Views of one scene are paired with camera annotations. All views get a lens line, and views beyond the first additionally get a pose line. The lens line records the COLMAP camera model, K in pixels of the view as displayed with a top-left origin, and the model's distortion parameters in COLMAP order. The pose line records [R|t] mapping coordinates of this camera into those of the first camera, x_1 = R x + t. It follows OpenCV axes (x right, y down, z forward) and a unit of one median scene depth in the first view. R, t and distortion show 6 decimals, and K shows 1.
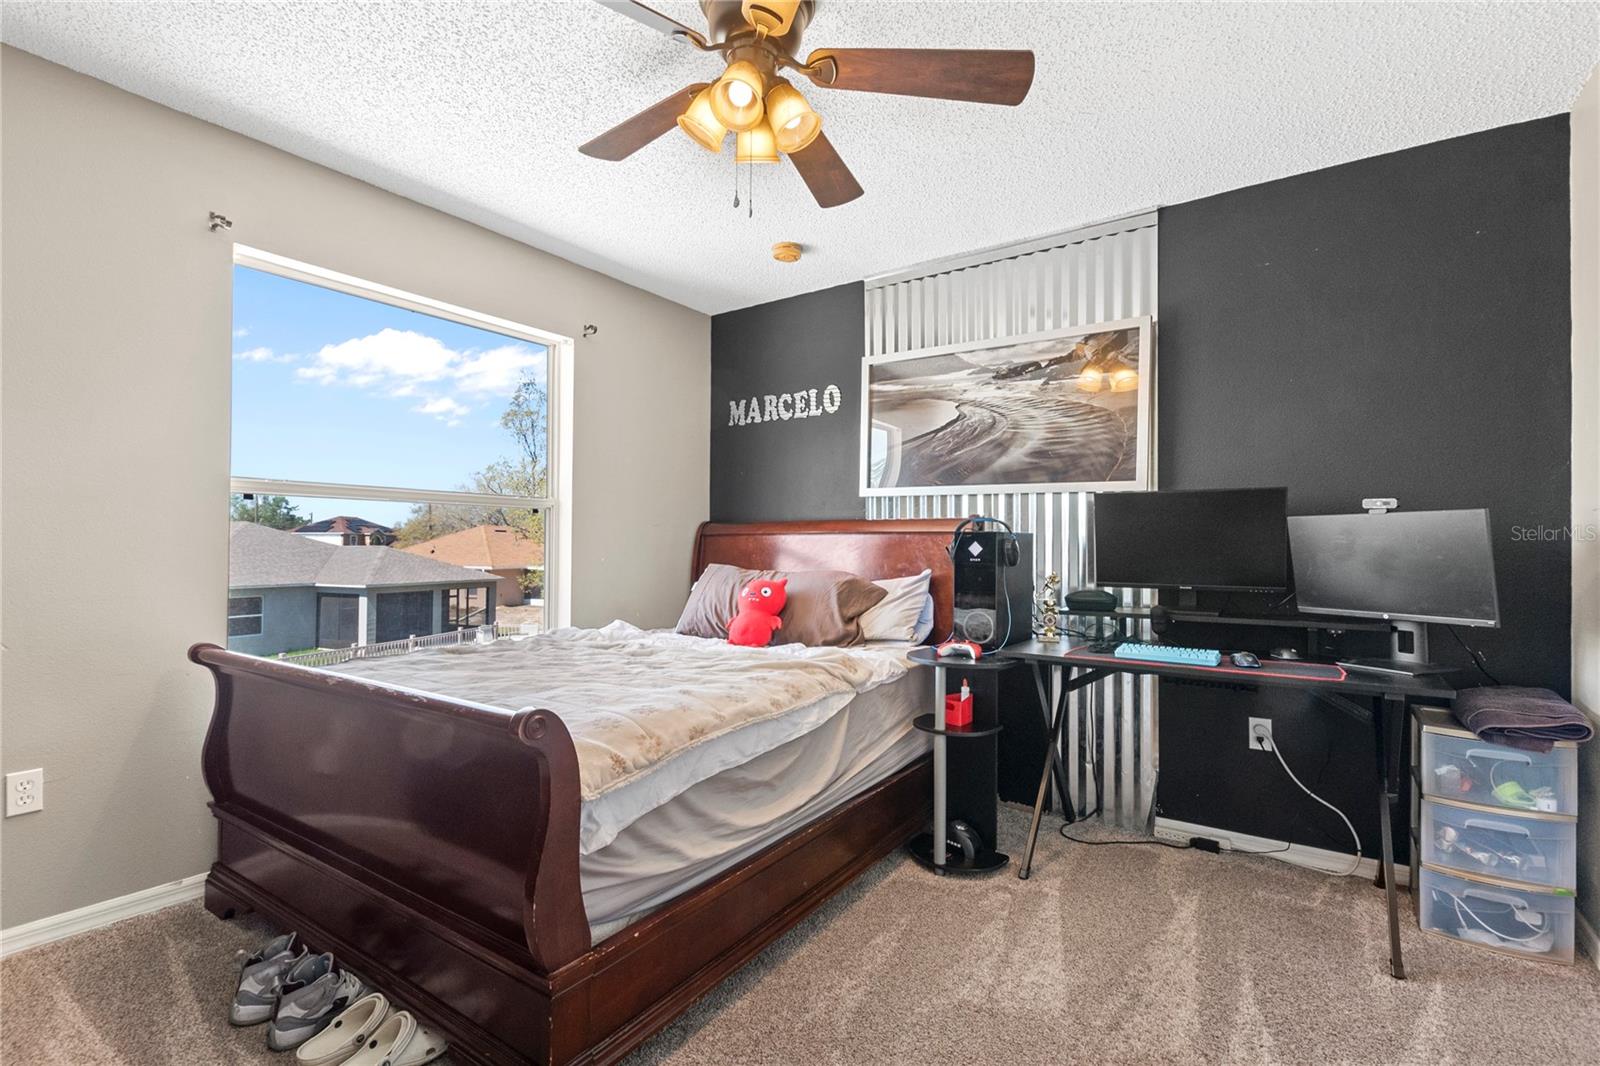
lens RADIAL K [[722.1, 0, 806.2], [0, 722.1, 539.5], [0, 0, 1]] dist [0.002965, 0.000207]
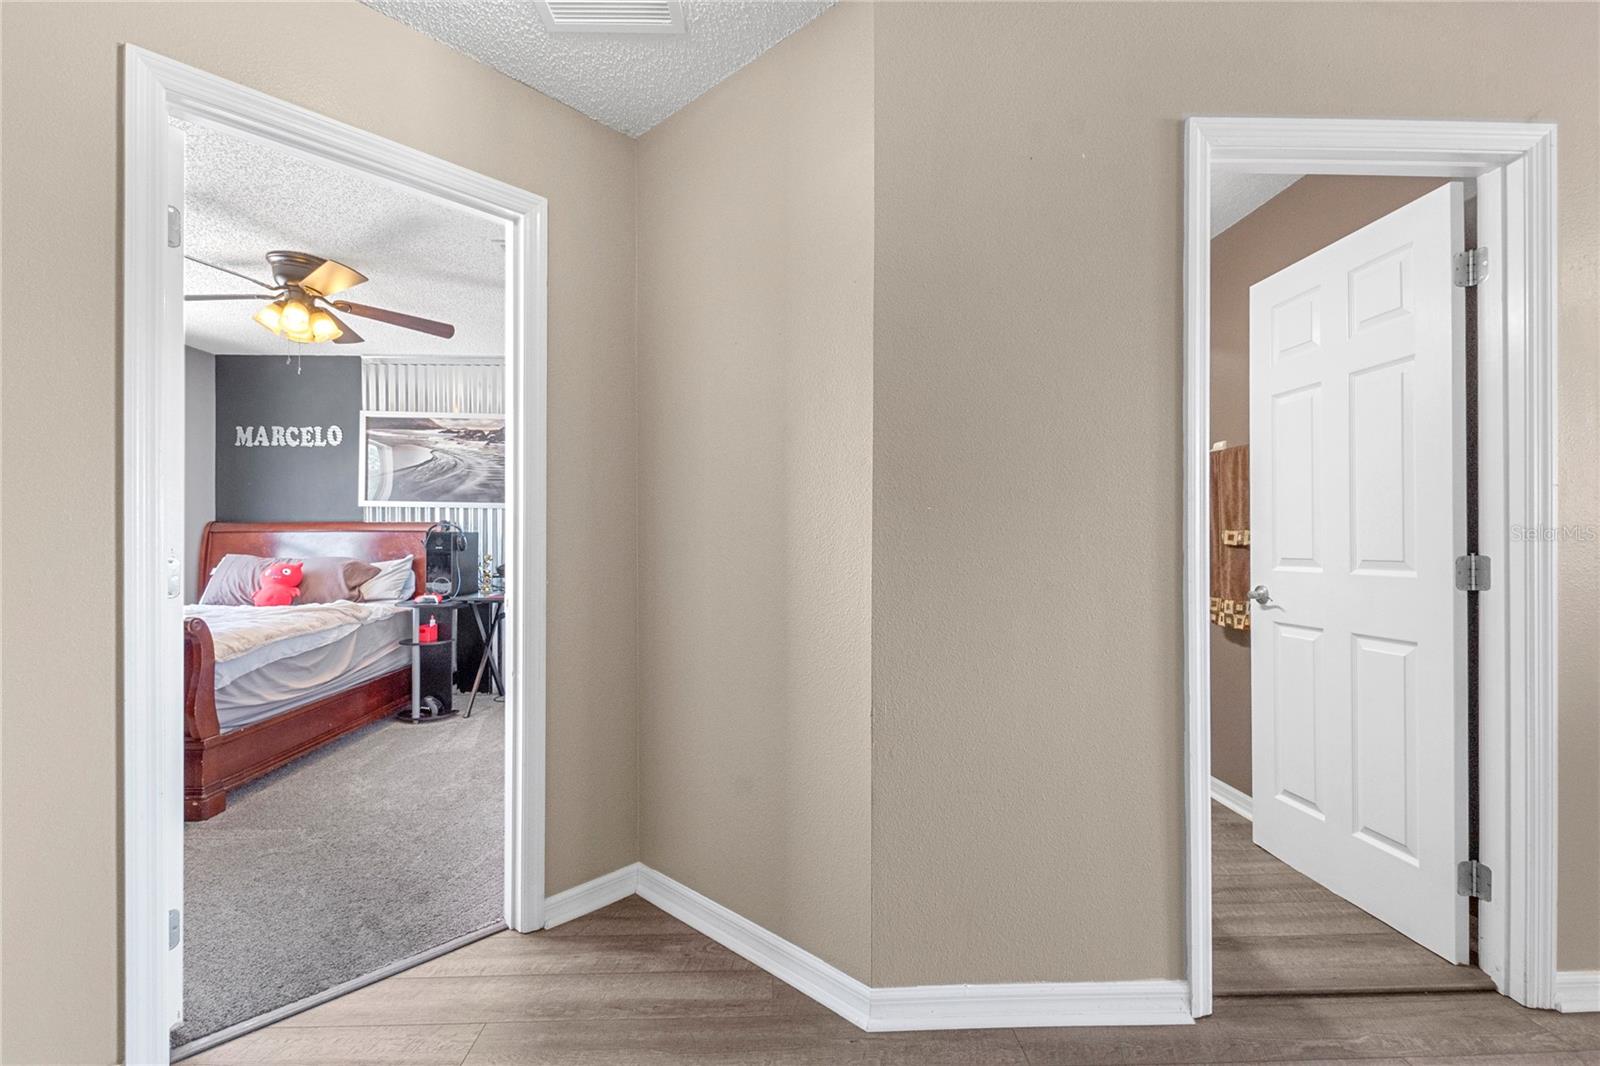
lens RADIAL K [[722.1, 0, 806.2], [0, 722.1, 539.5], [0, 0, 1]] dist [0.002965, 0.000207]
pose [[0.799208, -0.005603, 0.601028, -0.089347], [-0.001421, 0.999936, 0.011212, -0.011004], [-0.601053, -0.009815, 0.799149, -0.776282]]
